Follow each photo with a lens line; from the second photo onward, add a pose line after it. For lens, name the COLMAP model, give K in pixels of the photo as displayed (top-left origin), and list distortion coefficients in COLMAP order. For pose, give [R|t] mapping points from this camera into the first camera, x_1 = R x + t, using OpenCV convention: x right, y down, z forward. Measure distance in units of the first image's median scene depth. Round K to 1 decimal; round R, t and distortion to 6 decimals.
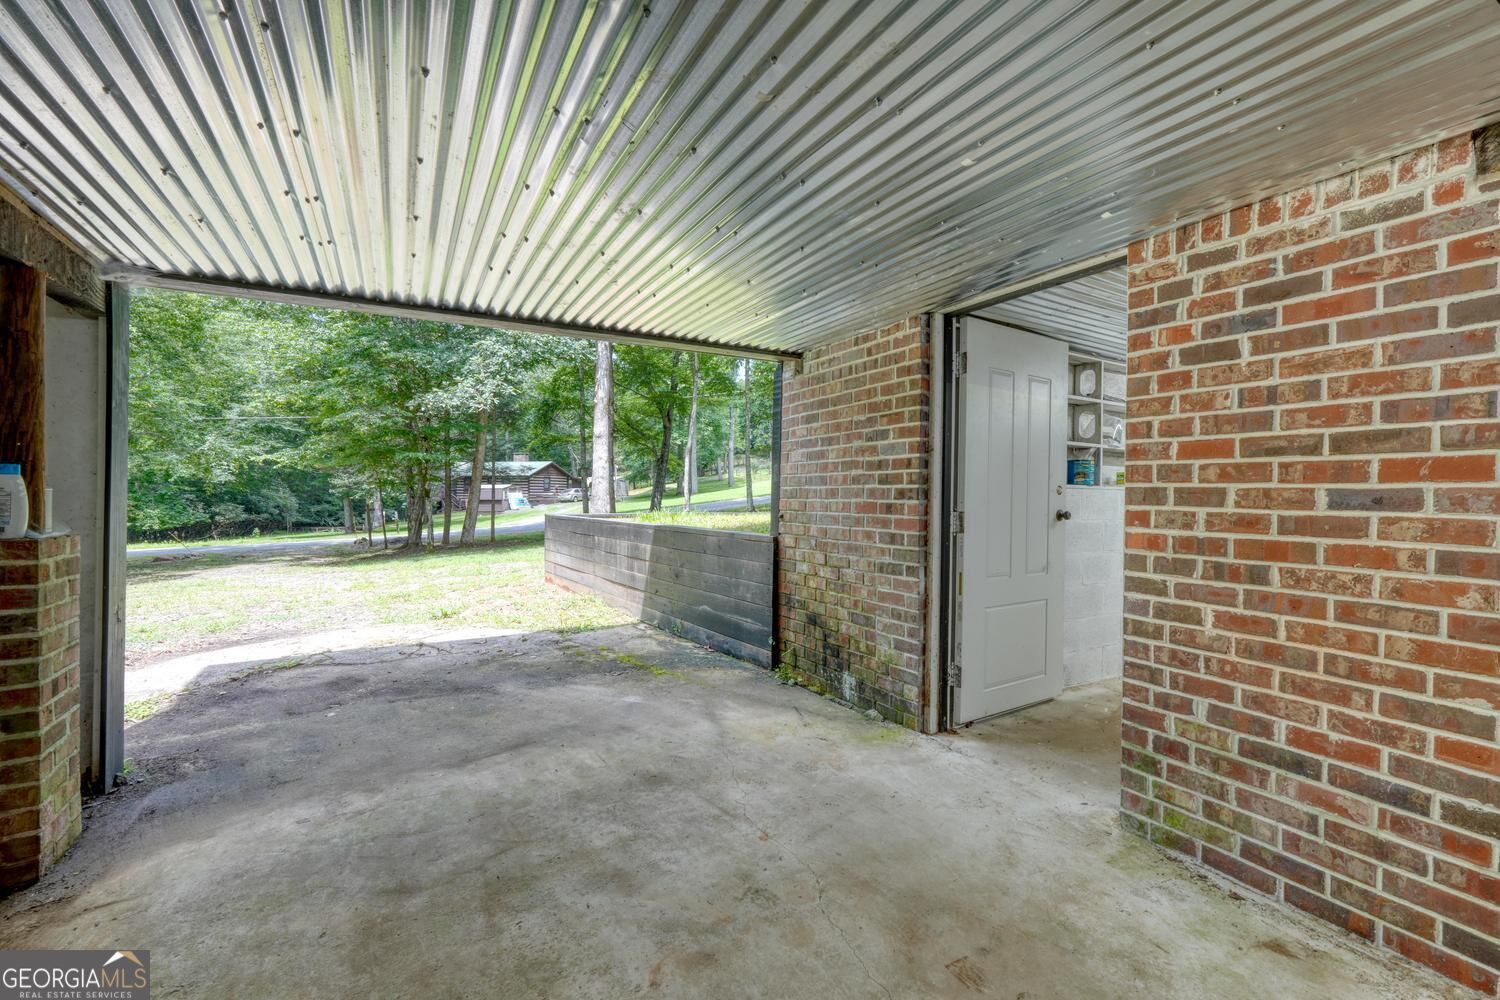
lens RADIAL K [[636.6, 0, 746.0], [0, 636.6, 499.3], [0, 0, 1]] dist [-0.006292, 0.003762]
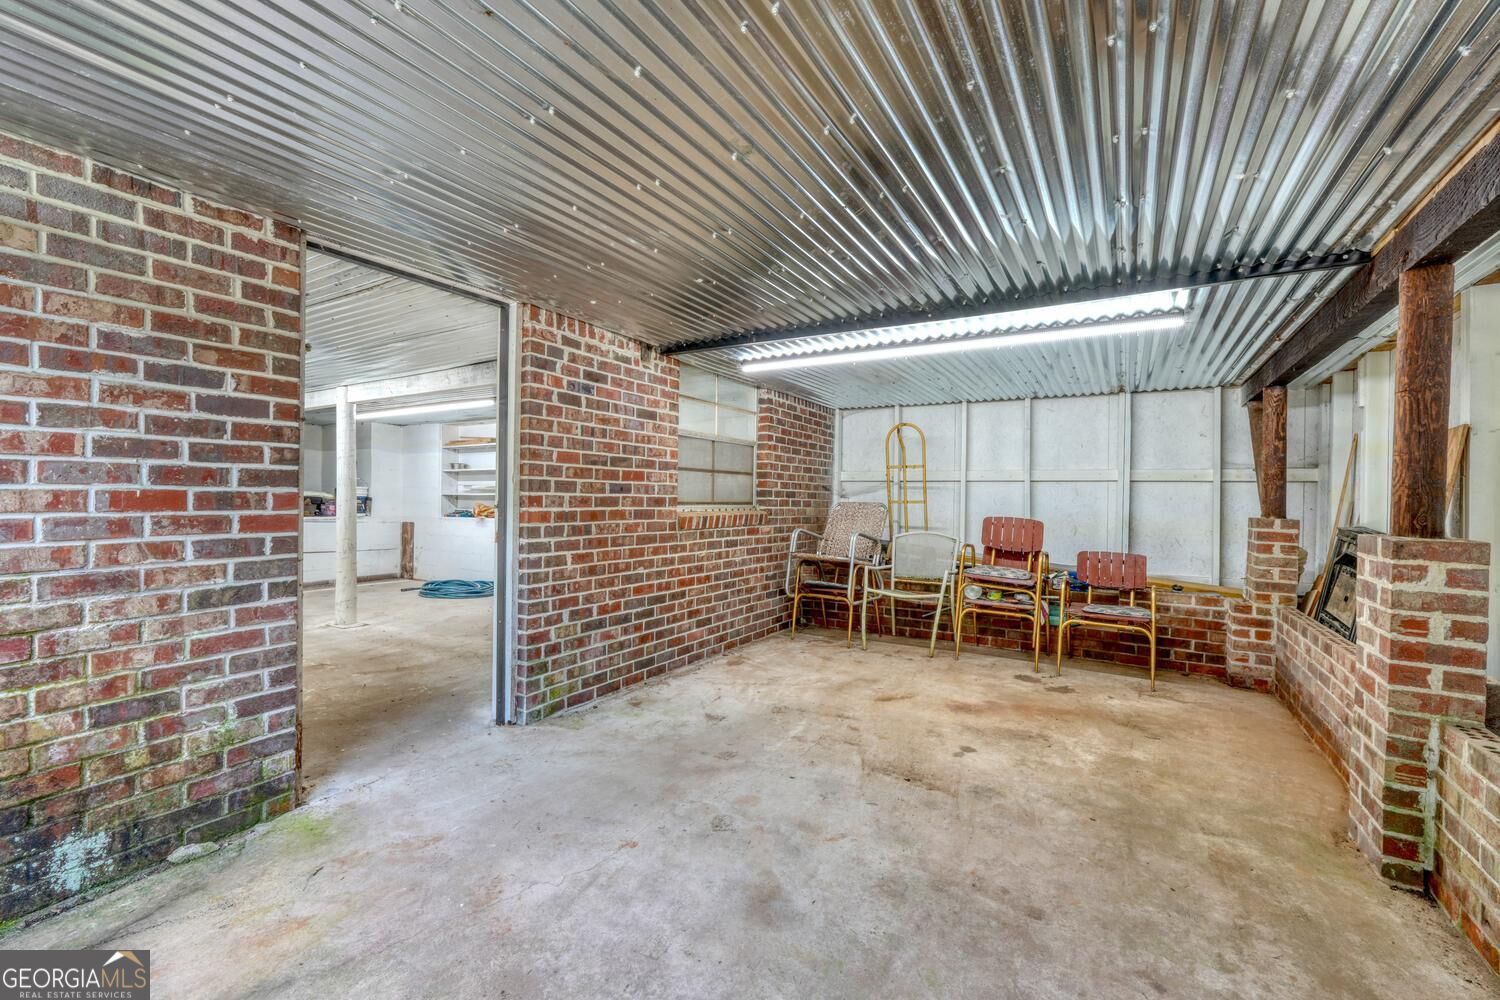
lens RADIAL K [[636.6, 0, 749.5], [0, 636.6, 498.7], [0, 0, 1]] dist [-0.006292, 0.003762]
pose [[-0.503863, -0.019490, 0.863564, -0.932003], [-0.009672, 0.999810, 0.016921, -0.004809], [-0.863730, 0.000174, -0.503955, 1.416355]]
